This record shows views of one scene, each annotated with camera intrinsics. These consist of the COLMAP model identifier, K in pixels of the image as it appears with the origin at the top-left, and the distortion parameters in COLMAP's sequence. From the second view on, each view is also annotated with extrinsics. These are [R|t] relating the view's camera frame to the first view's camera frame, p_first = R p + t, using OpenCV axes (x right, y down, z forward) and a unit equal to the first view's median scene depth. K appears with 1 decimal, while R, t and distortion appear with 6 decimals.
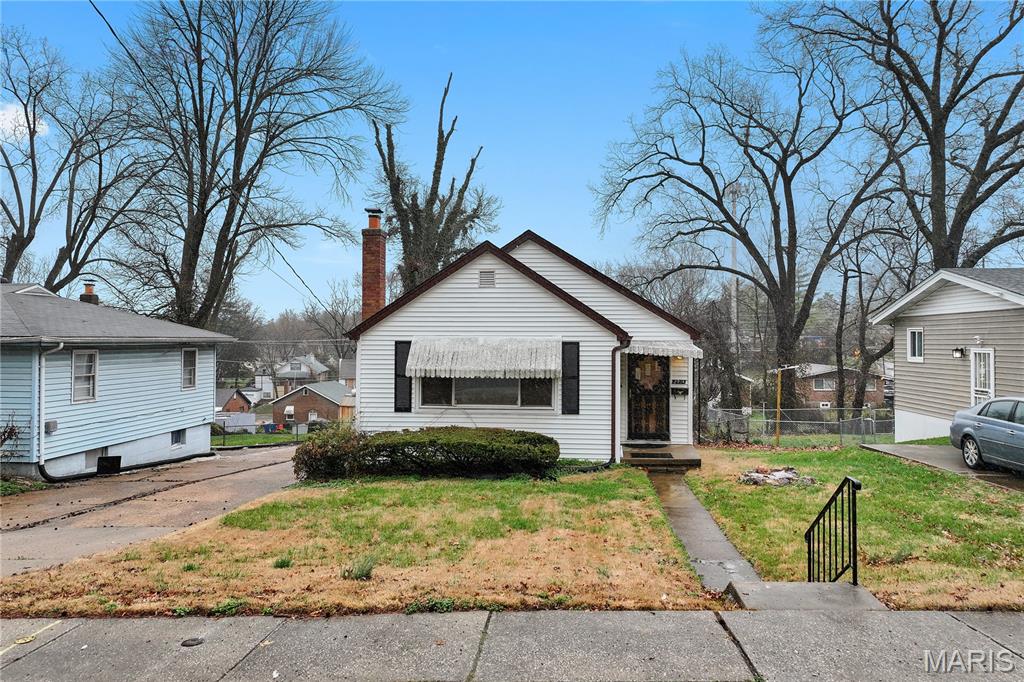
lens RADIAL K [[682.0, 0, 512.0], [0, 682.0, 341.0], [0, 0, 1]] dist [0.003063, 0.004853]
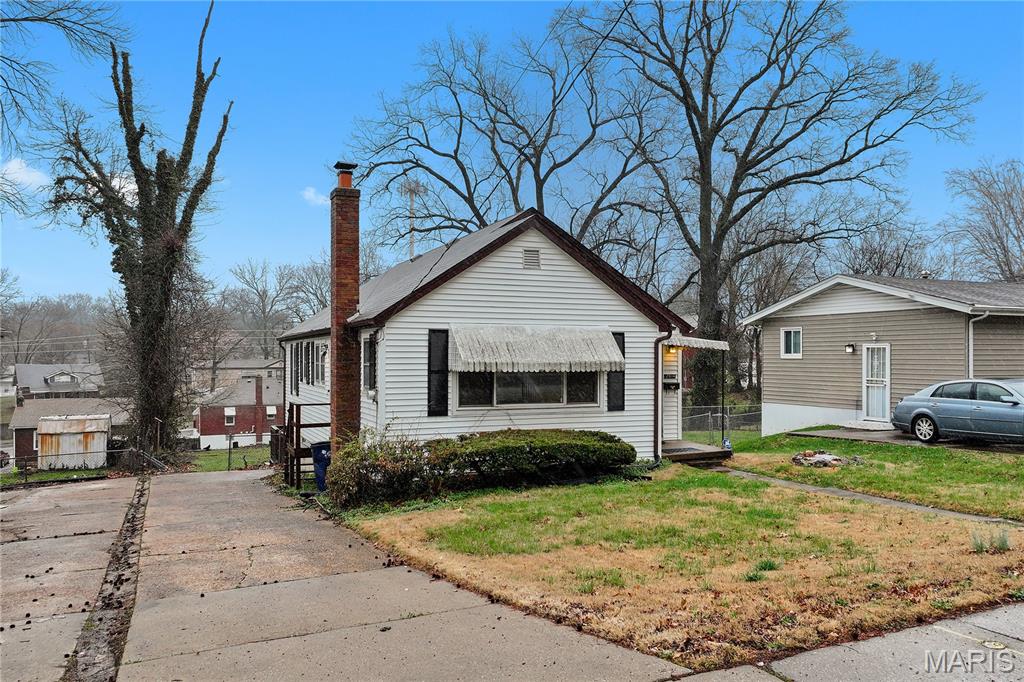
lens RADIAL K [[767.3, 0, 511.9], [0, 767.3, 359.6], [0, 0, 1]] dist [0.025879, -0.040894]
pose [[0.886119, -0.004774, 0.463433, -0.465283], [0.000916, 0.999963, 0.008551, 0.026149], [-0.463456, -0.007153, 0.886091, 0.130992]]
